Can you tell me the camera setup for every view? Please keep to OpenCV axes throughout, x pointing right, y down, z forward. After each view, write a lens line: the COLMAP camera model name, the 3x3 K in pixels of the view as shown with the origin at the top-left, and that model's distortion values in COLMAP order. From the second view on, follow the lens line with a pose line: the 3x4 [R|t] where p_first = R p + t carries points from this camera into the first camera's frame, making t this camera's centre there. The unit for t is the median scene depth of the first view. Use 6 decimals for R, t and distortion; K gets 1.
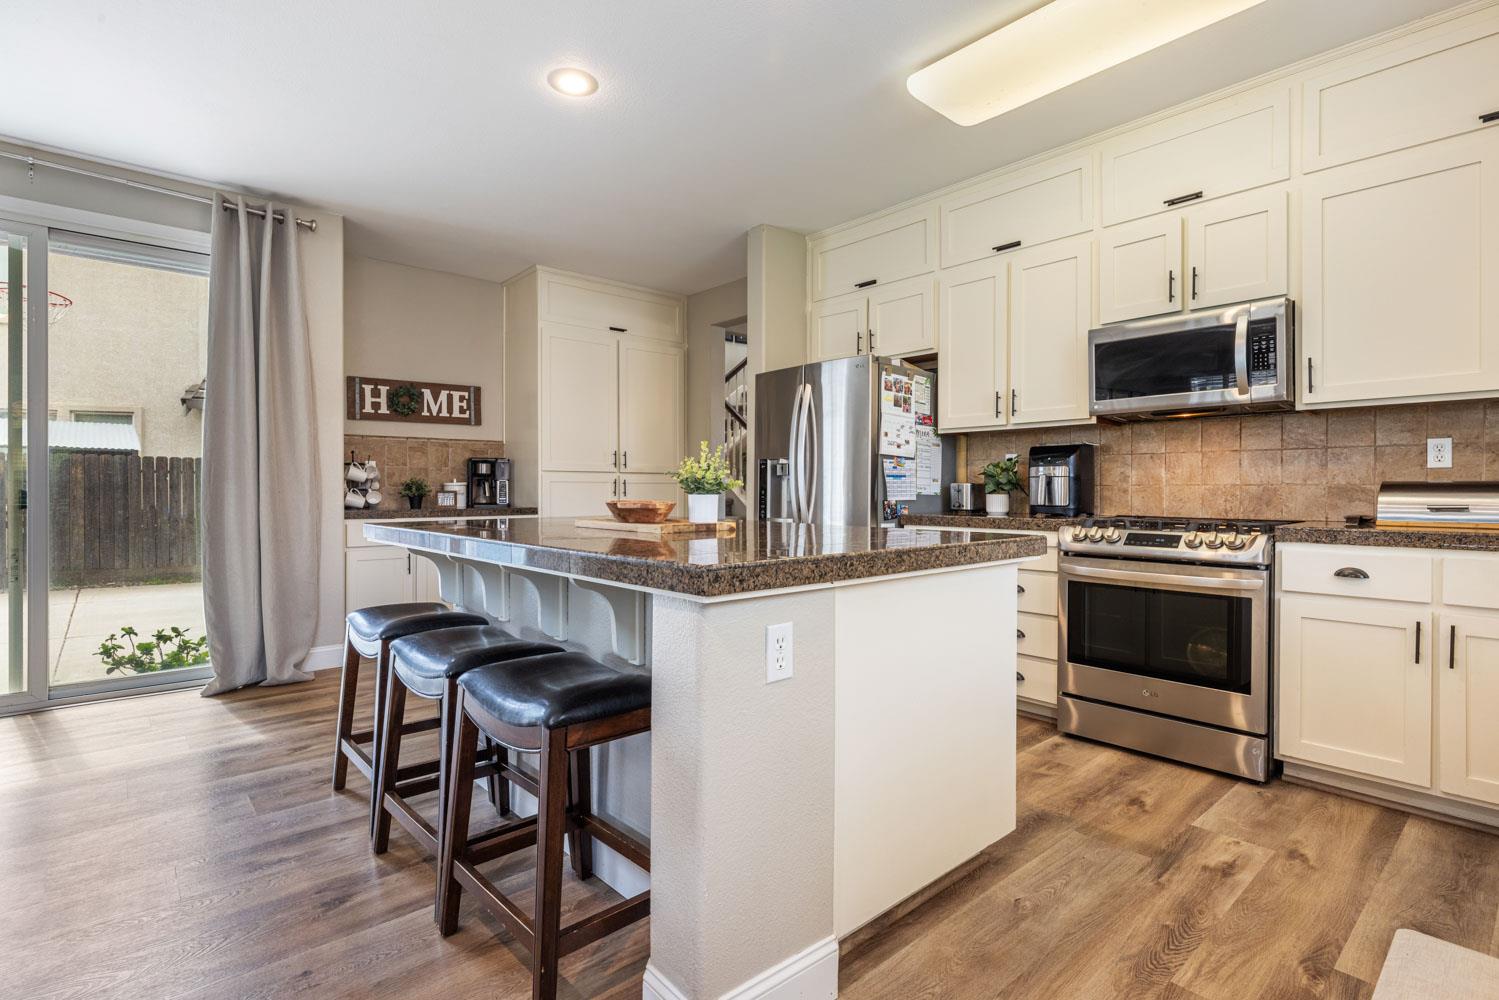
lens RADIAL K [[727.9, 0, 745.6], [0, 727.9, 493.7], [0, 0, 1]] dist [-0.001280, 0.000099]
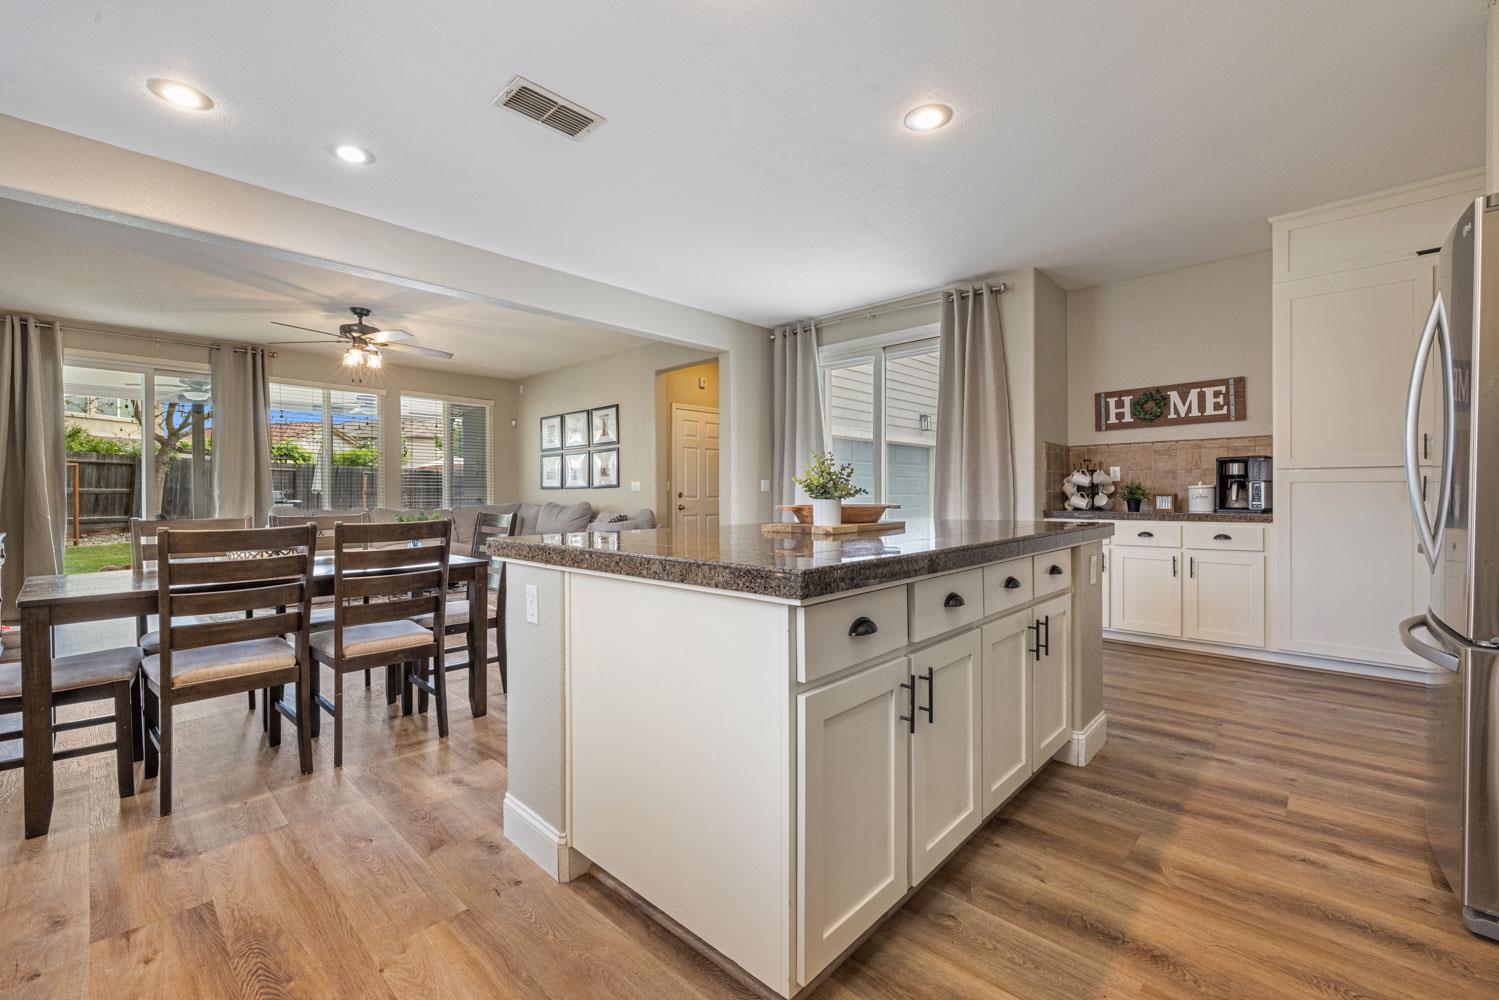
lens RADIAL K [[629.0, 0, 749.4], [0, 629.0, 494.0], [0, 0, 1]] dist [-0.000503, -0.000056]
pose [[0.091401, -0.000520, -0.995814, 0.508330], [-0.001283, 0.999999, -0.000640, -0.003574], [0.995813, 0.001336, 0.091401, 0.488139]]
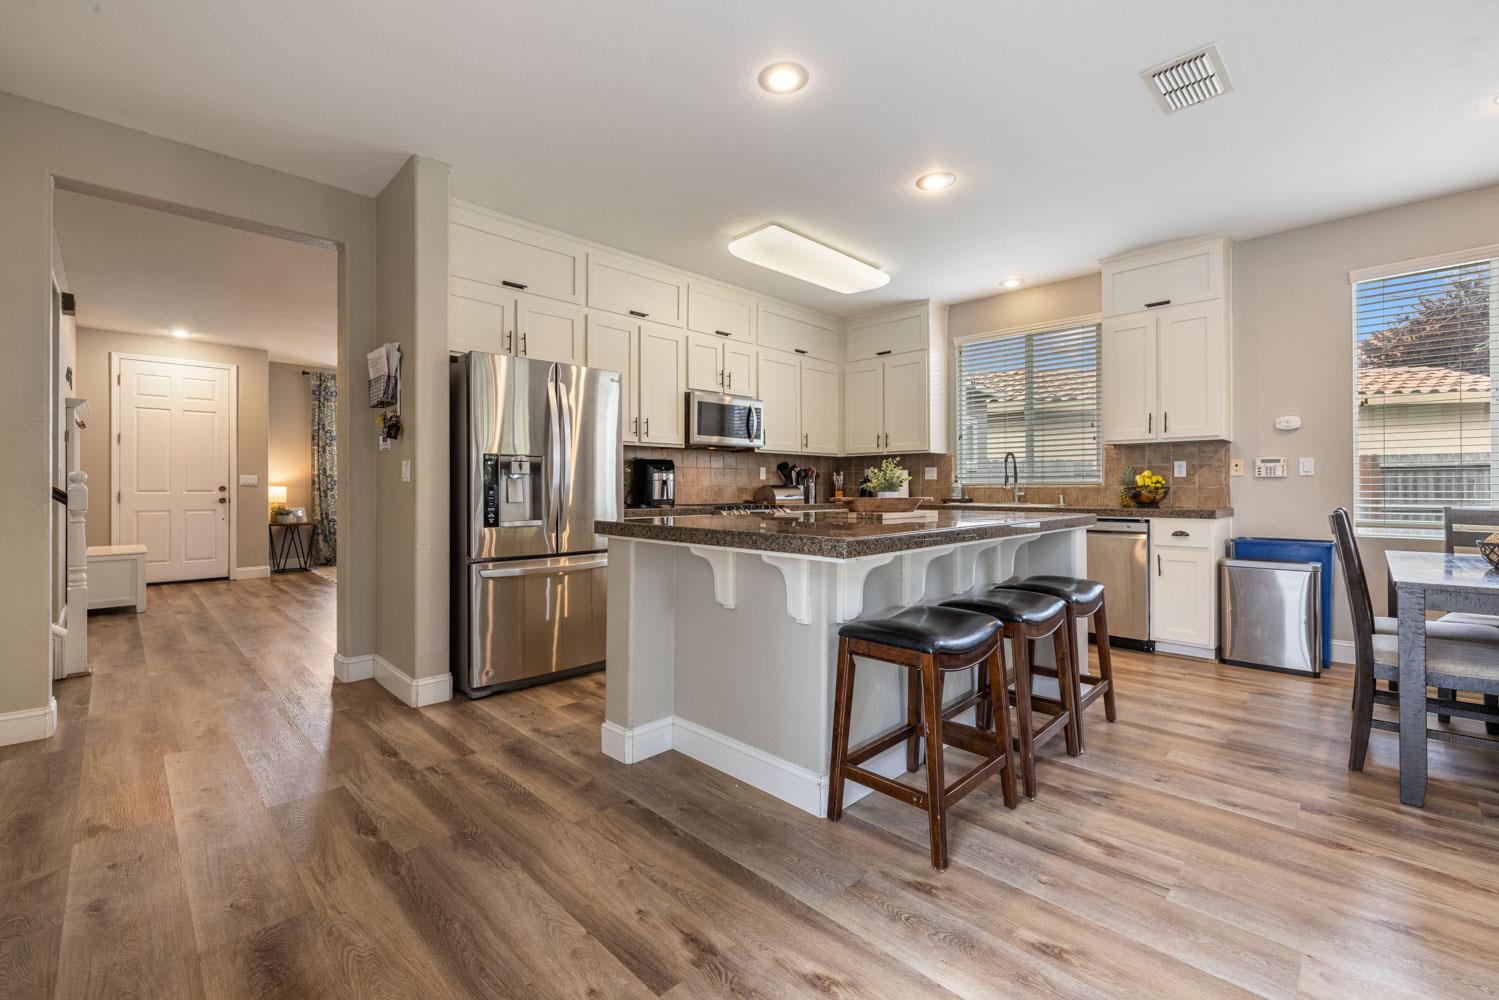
lens RADIAL K [[635.1, 0, 742.7], [0, 635.1, 486.8], [0, 0, 1]] dist [0.001375, 0.000036]
pose [[-0.052208, -0.000080, 0.998636, -0.826430], [0.008348, 0.999965, 0.000517, -0.007775], [-0.998601, 0.008363, -0.052205, 0.831457]]
